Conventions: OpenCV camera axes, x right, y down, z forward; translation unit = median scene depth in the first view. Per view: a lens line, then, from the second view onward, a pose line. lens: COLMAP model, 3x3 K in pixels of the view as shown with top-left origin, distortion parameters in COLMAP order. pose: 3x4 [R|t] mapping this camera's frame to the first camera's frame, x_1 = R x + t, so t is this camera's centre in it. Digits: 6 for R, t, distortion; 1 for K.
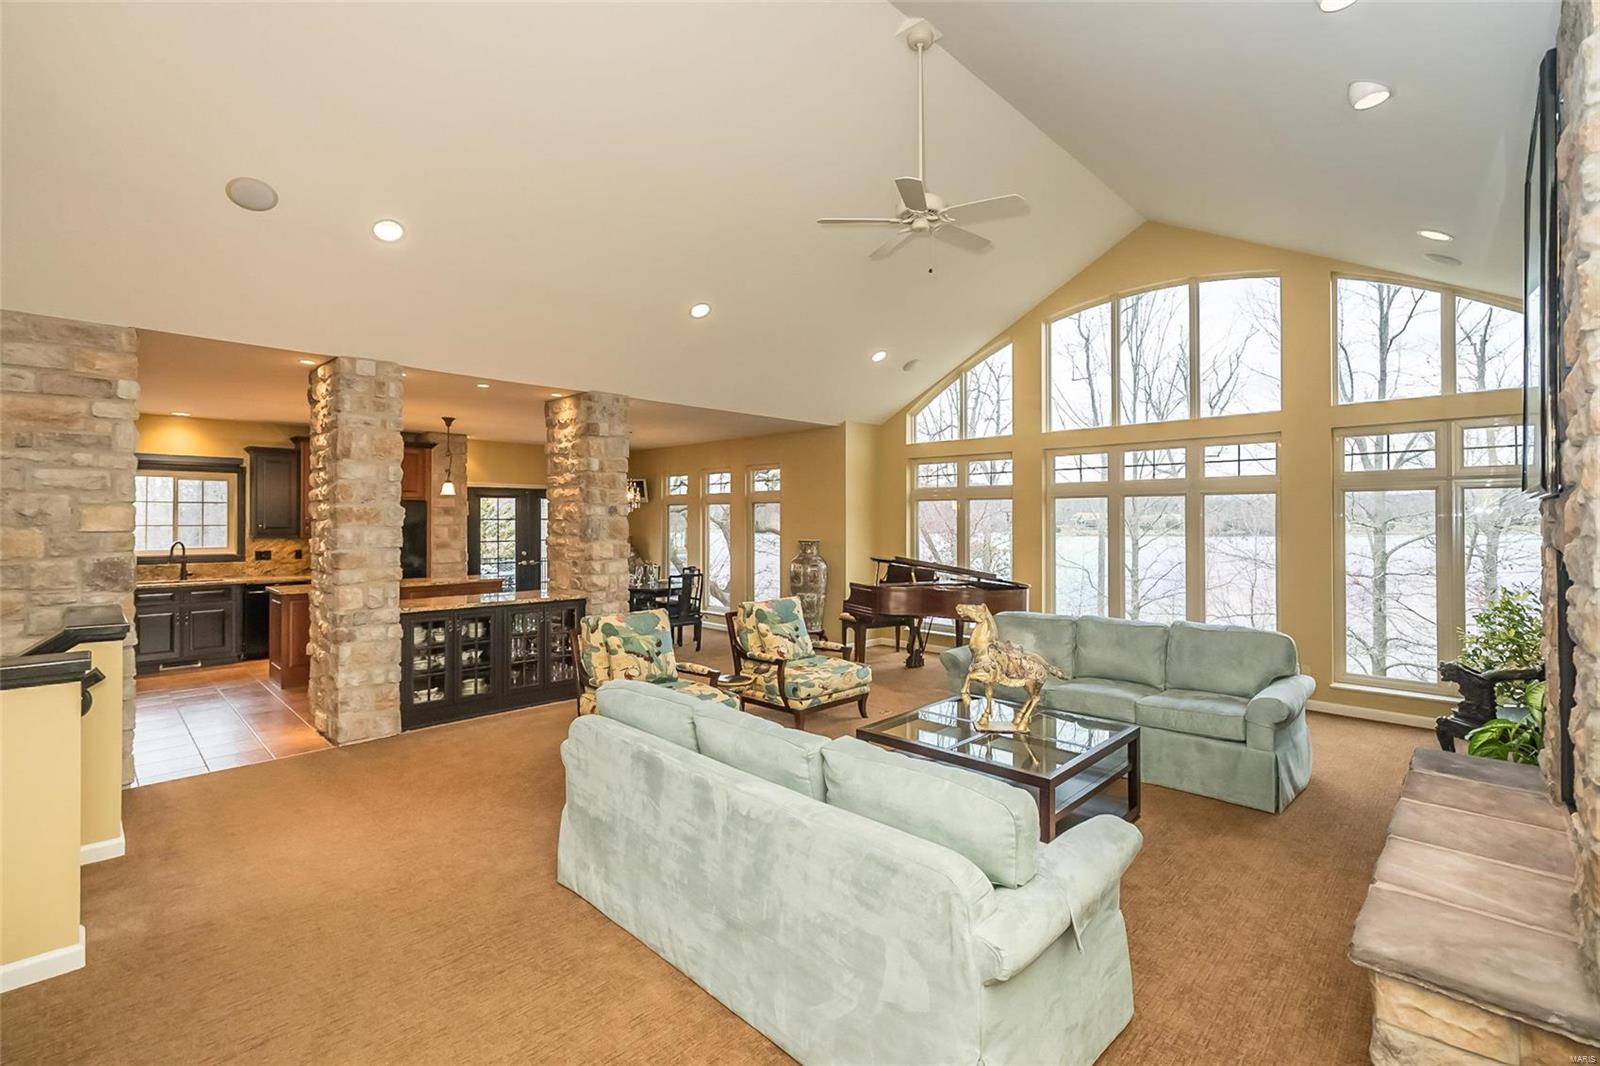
lens RADIAL K [[714.3, 0, 799.5], [0, 714.3, 516.6], [0, 0, 1]] dist [-0.000079, 0.000270]
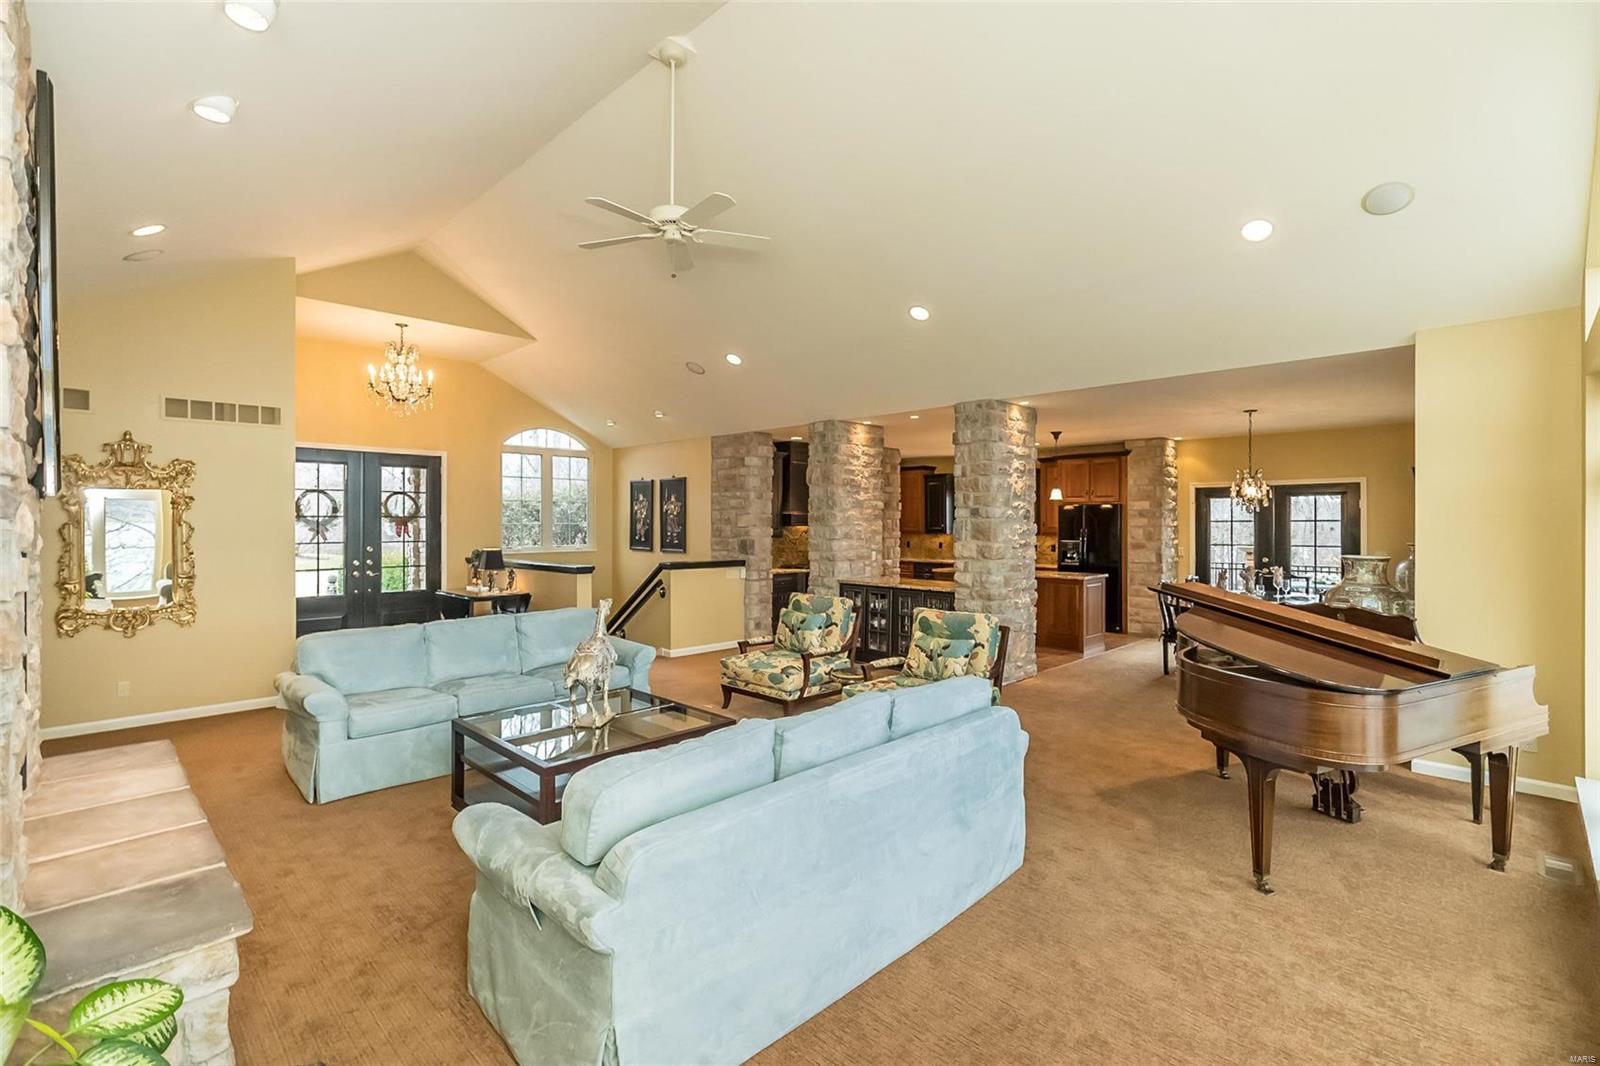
lens RADIAL K [[719.3, 0, 862.9], [0, 719.3, 526.6], [0, 0, 1]] dist [-0.000712, -0.000176]
pose [[0.039770, 0.006365, -0.999189, 1.158915], [0.004338, 0.999969, 0.006543, 0.006444], [0.999199, -0.004595, 0.039741, 1.166991]]
